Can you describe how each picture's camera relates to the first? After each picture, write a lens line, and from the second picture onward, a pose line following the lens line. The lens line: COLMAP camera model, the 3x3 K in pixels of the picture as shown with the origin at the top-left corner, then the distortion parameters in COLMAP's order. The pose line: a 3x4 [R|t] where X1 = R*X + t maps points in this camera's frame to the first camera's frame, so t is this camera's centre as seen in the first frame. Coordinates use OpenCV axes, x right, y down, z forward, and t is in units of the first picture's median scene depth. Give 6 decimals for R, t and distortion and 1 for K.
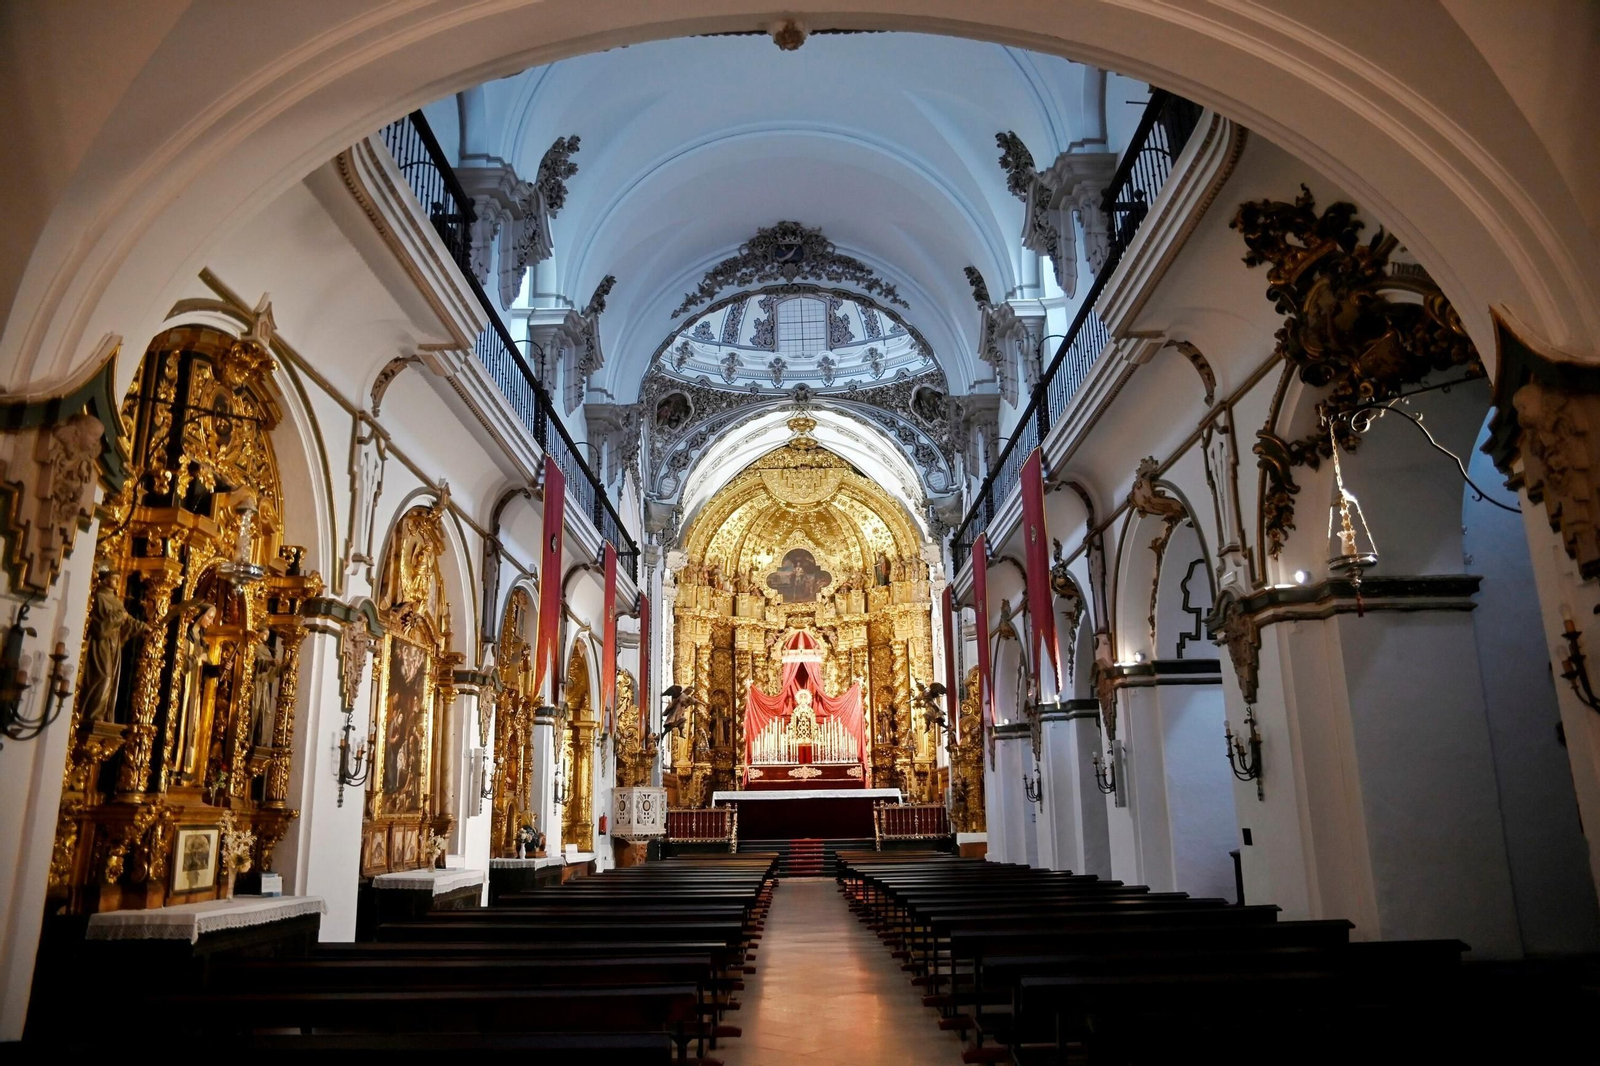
lens RADIAL K [[1098.6, 0, 800.0], [0, 1098.6, 533.0], [0, 0, 1]] dist [-0.114297, 0.101551]
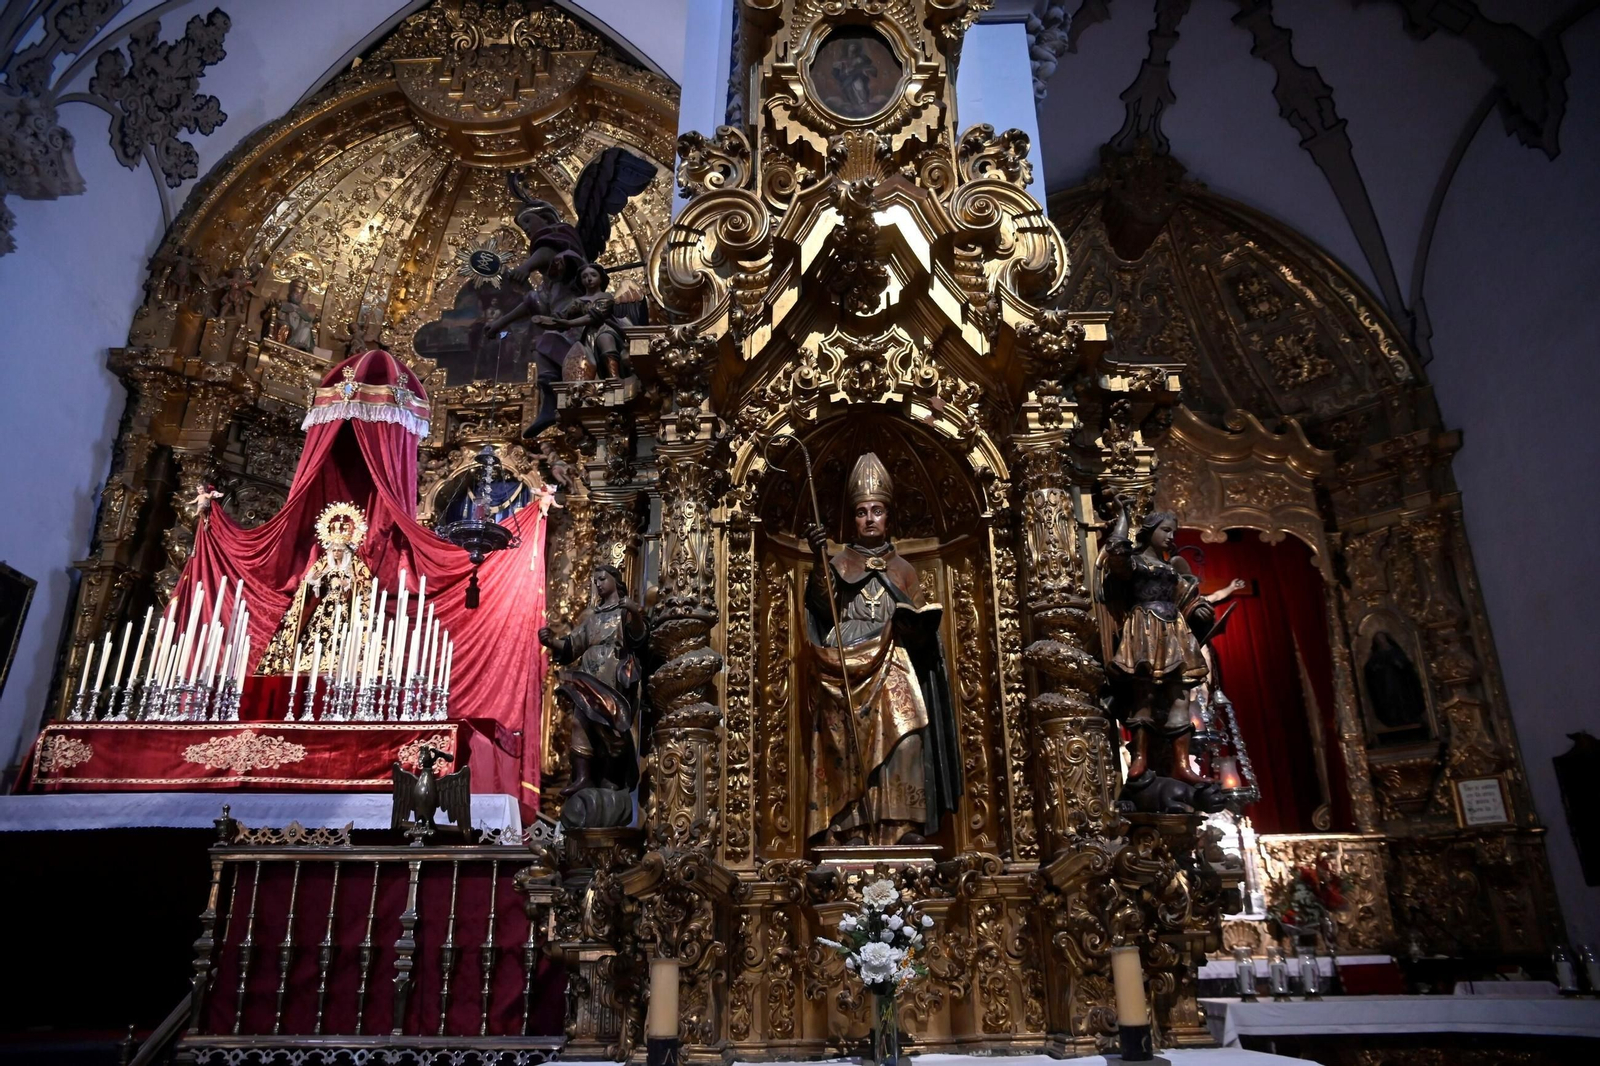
lens RADIAL K [[1088.5, 0, 800.0], [0, 1088.5, 533.0], [0, 0, 1]] dist [-0.117695, 0.095036]
pose [[0.999988, 0.002542, -0.004119, 0.191556], [-0.002992, 0.993555, -0.113310, 0.265472], [0.003804, 0.113321, 0.993551, 1.005124]]
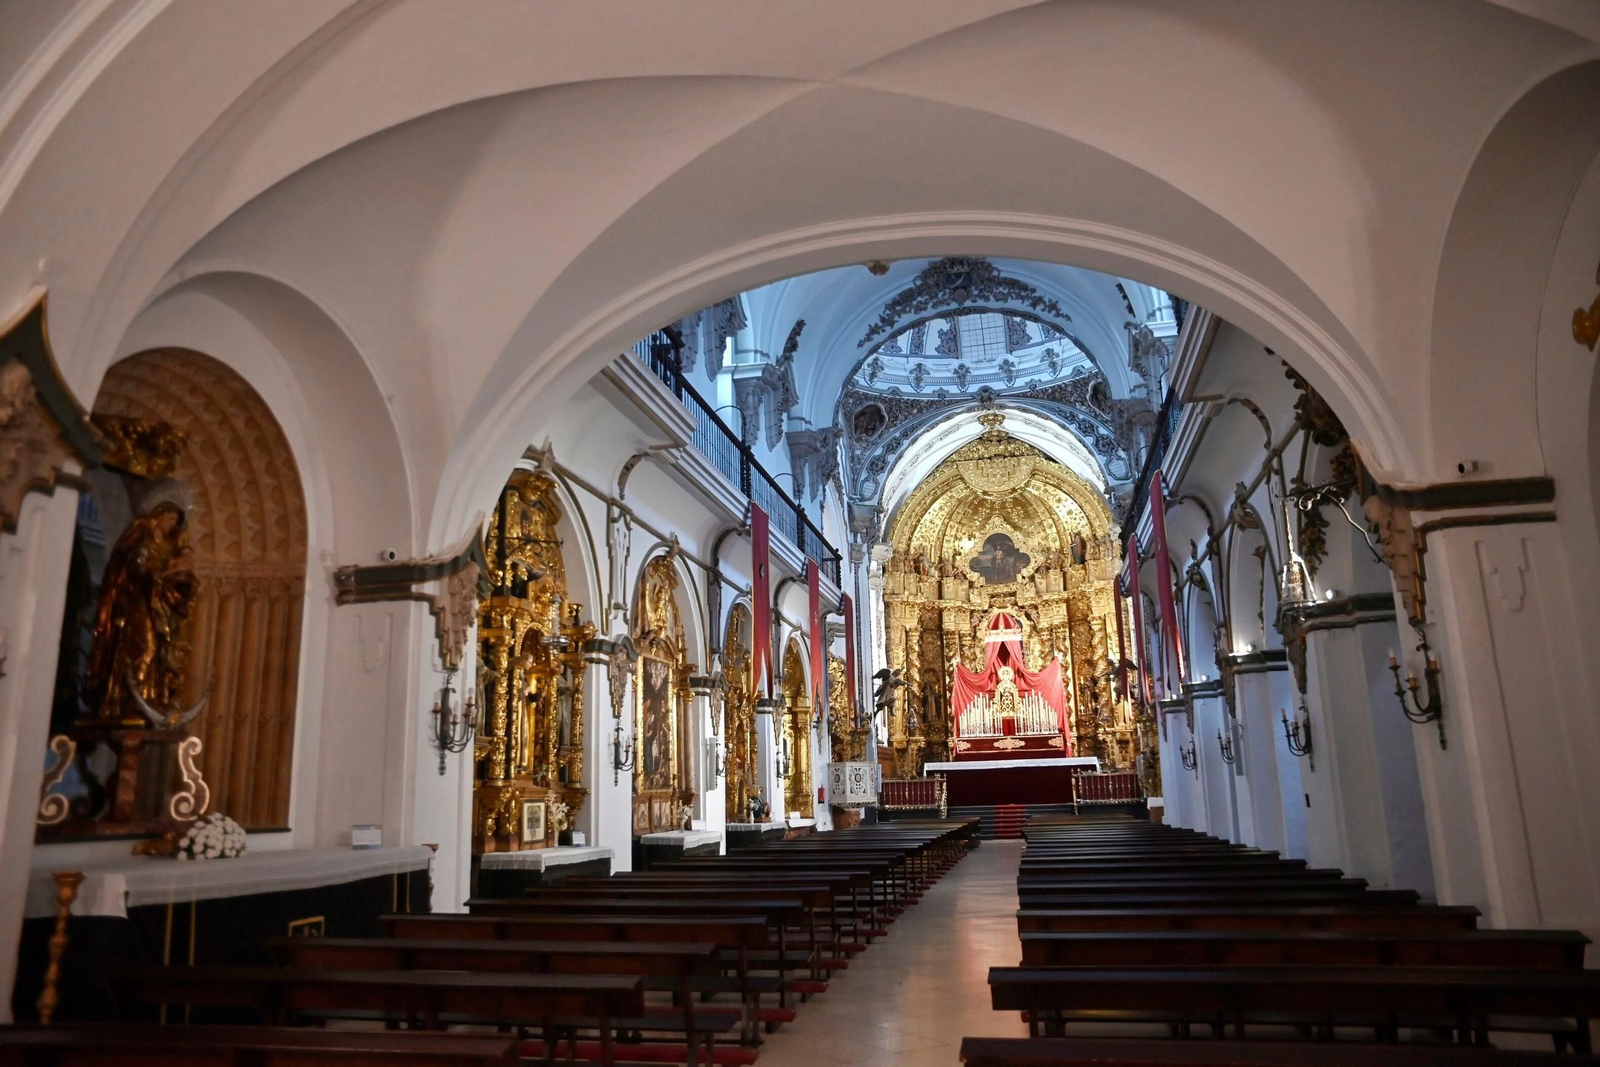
lens RADIAL K [[1098.6, 0, 800.0], [0, 1098.6, 533.5], [0, 0, 1]] dist [-0.114297, 0.101551]
pose [[0.977992, -0.054479, -0.201406, 0.041528], [0.060196, 0.997936, 0.022369, -0.034250], [0.199772, -0.034000, 0.979252, -0.125285]]
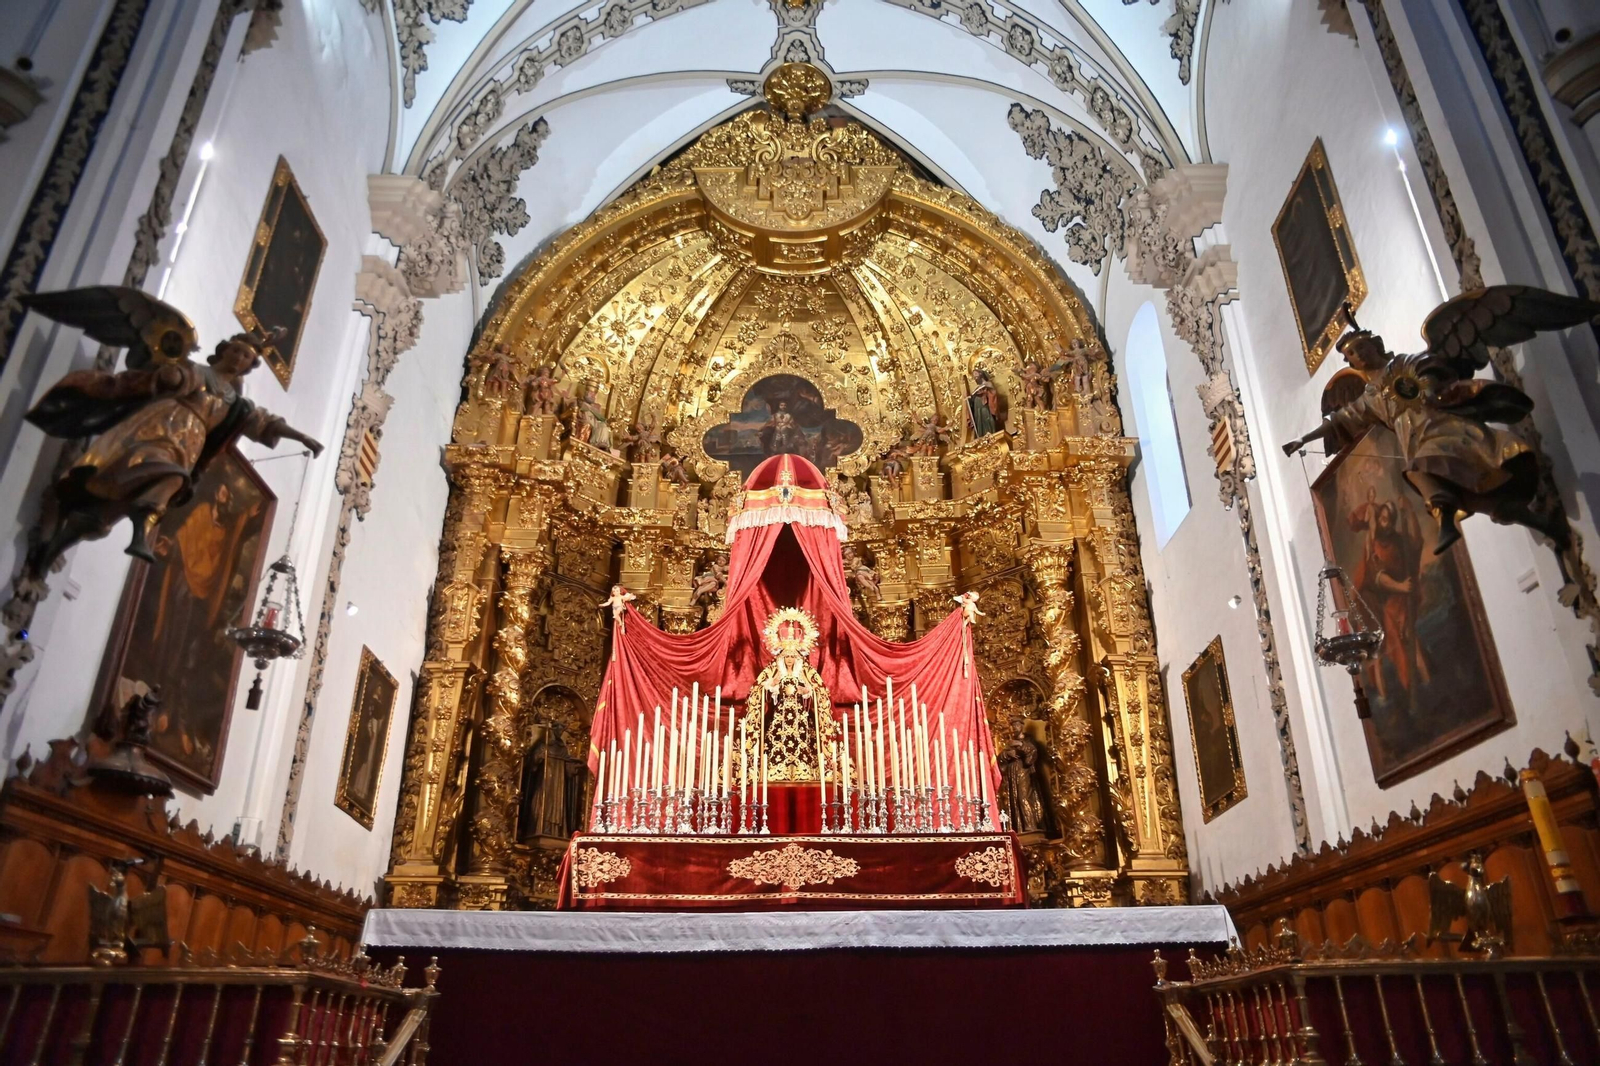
lens RADIAL K [[1098.6, 0, 800.0], [0, 1098.6, 533.0], [0, 0, 1]] dist [-0.114297, 0.101551]
pose [[0.999823, 0.015564, 0.010595, 0.003034], [-0.013043, 0.978383, -0.206389, 0.265817], [-0.013579, 0.206214, 0.978413, 0.999096]]
